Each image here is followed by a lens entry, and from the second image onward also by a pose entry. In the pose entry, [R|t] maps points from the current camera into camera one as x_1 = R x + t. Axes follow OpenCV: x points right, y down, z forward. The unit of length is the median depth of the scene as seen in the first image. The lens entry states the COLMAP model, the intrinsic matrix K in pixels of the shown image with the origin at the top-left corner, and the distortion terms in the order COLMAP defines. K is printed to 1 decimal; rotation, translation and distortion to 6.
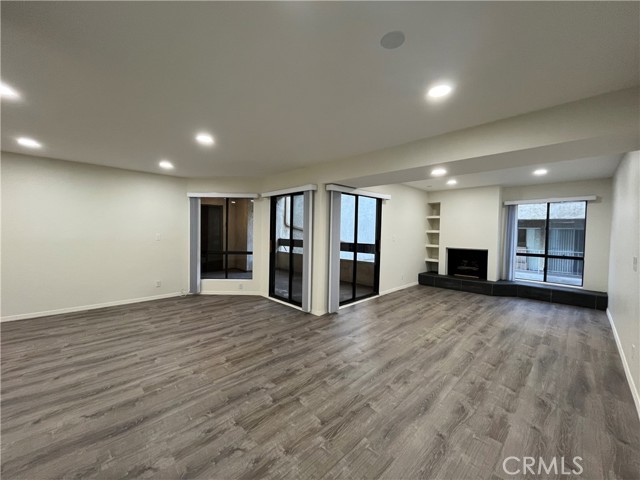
lens RADIAL K [[257.7, 0, 318.7], [0, 257.7, 237.8], [0, 0, 1]] dist [-0.002111, -0.000097]
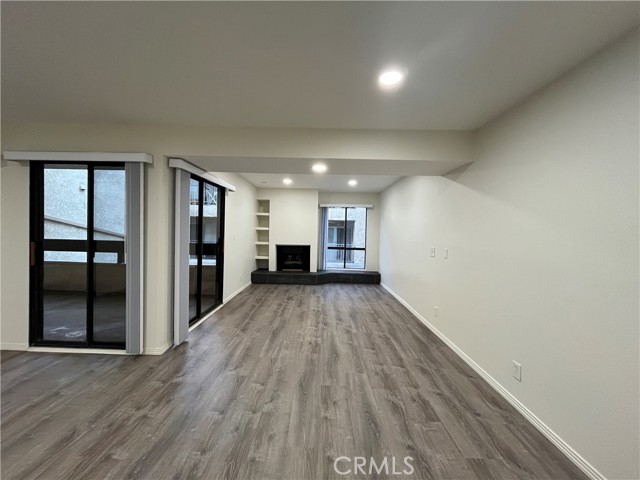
lens RADIAL K [[257.7, 0, 321.3], [0, 257.7, 237.1], [0, 0, 1]] dist [-0.002111, -0.000097]
pose [[0.708200, -0.013613, 0.705881, -0.153682], [0.007098, 0.999901, 0.012162, -0.004024], [-0.705976, -0.003603, 0.708226, 0.215054]]
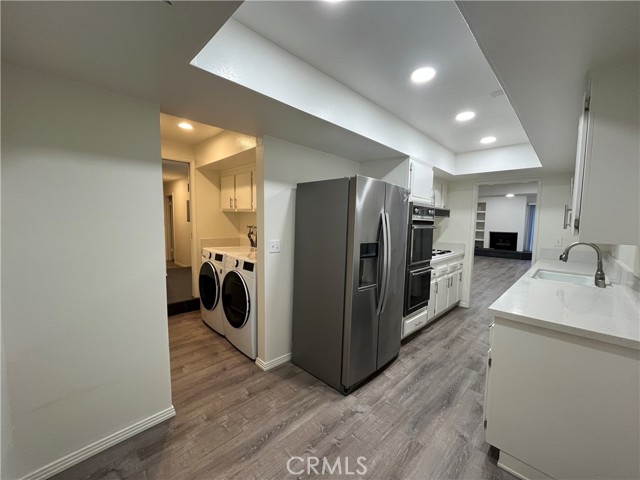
lens RADIAL K [[257.7, 0, 318.5], [0, 257.7, 240.1], [0, 0, 1]] dist [-0.002111, -0.000097]
pose [[0.999985, -0.003733, 0.004114, -0.845026], [0.003467, 0.998023, 0.062750, -0.018442], [-0.004340, -0.062734, 0.998021, -0.866473]]
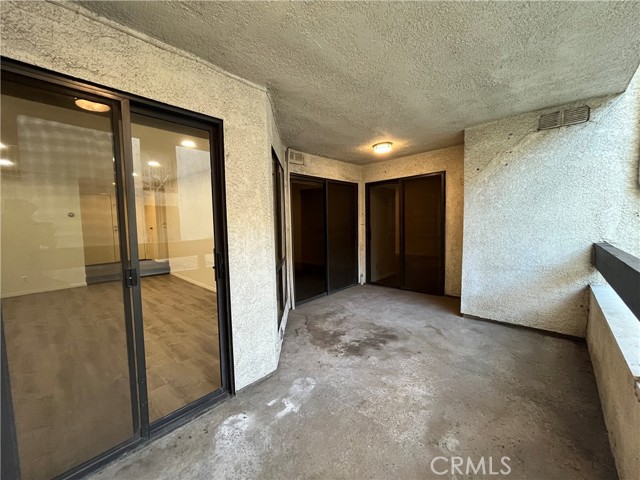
lens RADIAL K [[257.7, 0, 320.5], [0, 257.7, 239.2], [0, 0, 1]] dist [-0.002111, -0.000097]
pose [[0.048833, 0.052063, -0.997449, 0.205385], [-0.000750, 0.998642, 0.052088, -0.023989], [0.998807, -0.001796, 0.048806, 1.200081]]
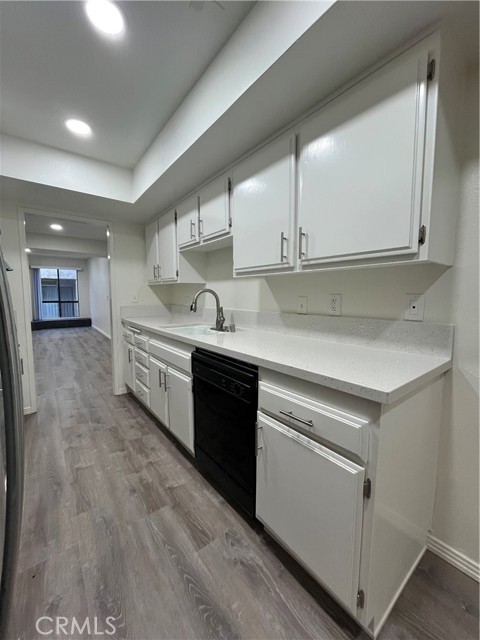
lens RADIAL K [[257.7, 0, 240.0], [0, 257.7, 315.6], [0, 0, 1]] dist [-0.002111, -0.000097]
pose [[0.123523, -0.101699, 0.987117, -0.793853], [0.020829, 0.994781, 0.099882, 0.023950], [-0.992123, 0.008223, 0.124997, -0.458530]]
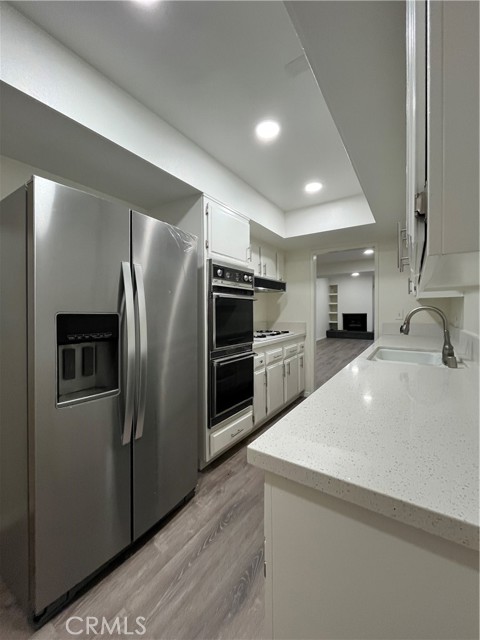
lens RADIAL K [[257.7, 0, 242.7], [0, 257.7, 317.9], [0, 0, 1]] dist [-0.002111, -0.000097]
pose [[0.979125, -0.037215, 0.199825, -0.646938], [0.033986, 0.999231, 0.019567, 0.021524], [-0.200400, -0.012367, 0.979636, -0.666828]]
